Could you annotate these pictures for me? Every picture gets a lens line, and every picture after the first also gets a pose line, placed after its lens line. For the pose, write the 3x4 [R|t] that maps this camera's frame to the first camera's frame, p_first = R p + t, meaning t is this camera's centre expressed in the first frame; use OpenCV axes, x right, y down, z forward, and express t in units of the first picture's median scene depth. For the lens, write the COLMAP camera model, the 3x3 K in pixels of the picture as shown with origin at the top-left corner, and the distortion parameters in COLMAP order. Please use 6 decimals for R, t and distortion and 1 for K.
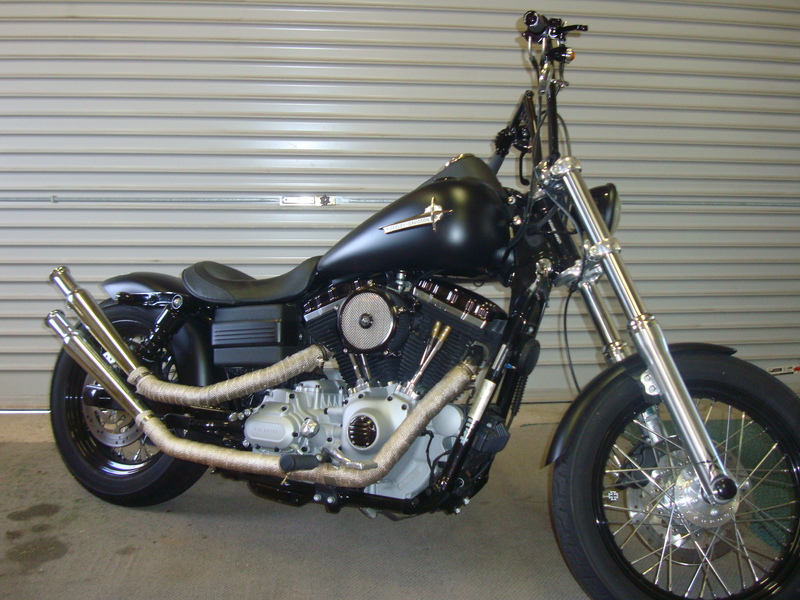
lens RADIAL K [[819.8, 0, 400.0], [0, 819.8, 300.0], [0, 0, 1]] dist [-0.013532, -0.007612]
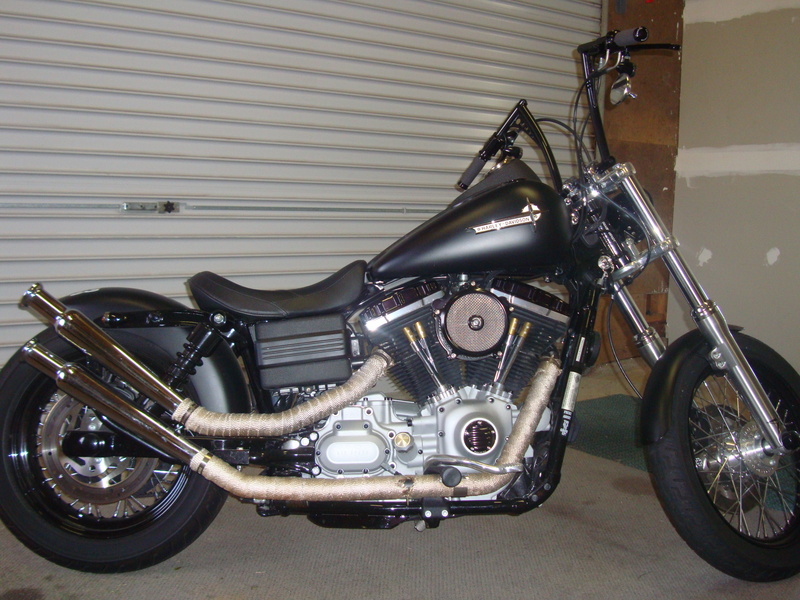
lens RADIAL K [[838.1, 0, 400.0], [0, 838.1, 300.0], [0, 0, 1]] dist [-0.091963, -0.013029]
pose [[0.870401, -0.046598, 0.490133, -0.587883], [0.056890, 0.998362, -0.006112, -0.000224], [-0.489045, 0.033203, 0.871626, 0.170440]]
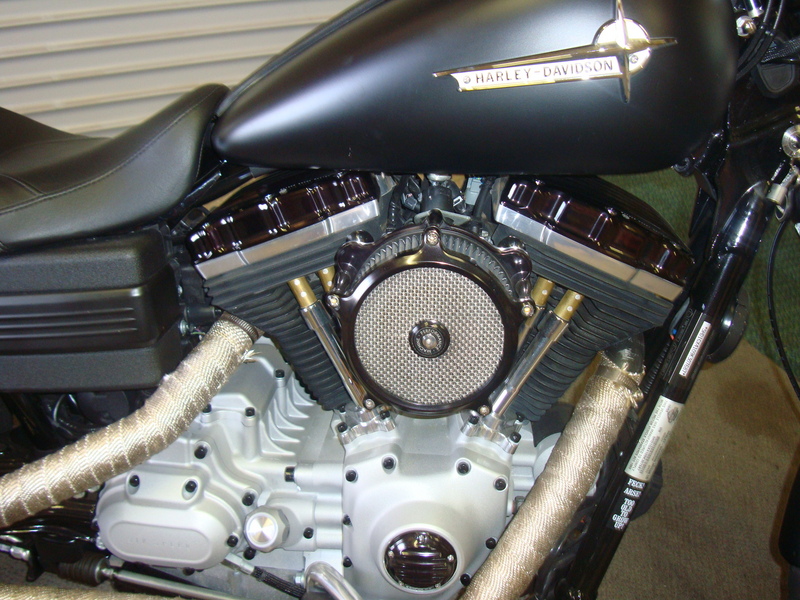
lens RADIAL K [[809.4, 0, 371.5], [0, 809.4, 256.5], [0, 0, 1]] dist [-0.094389, -0.011196]
pose [[0.940359, -0.157380, 0.301590, -0.168380], [0.023547, 0.914536, 0.403818, -0.156159], [-0.339368, -0.372632, 0.863698, 0.678285]]
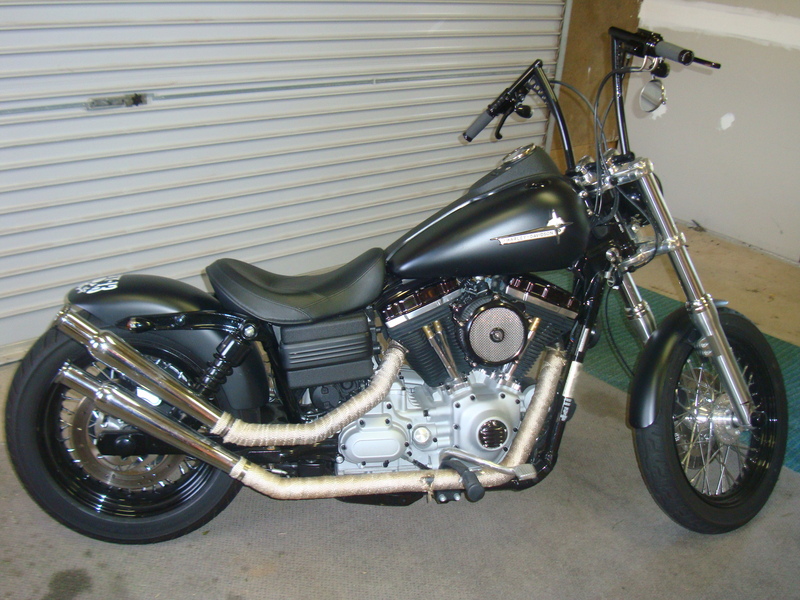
lens RADIAL K [[838.1, 0, 400.0], [0, 838.1, 300.0], [0, 0, 1]] dist [-0.091963, -0.013029]
pose [[0.815597, -0.187200, 0.547502, -0.682268], [0.017688, 0.953842, 0.299786, -0.321230], [-0.578351, -0.234820, 0.781262, 0.256342]]
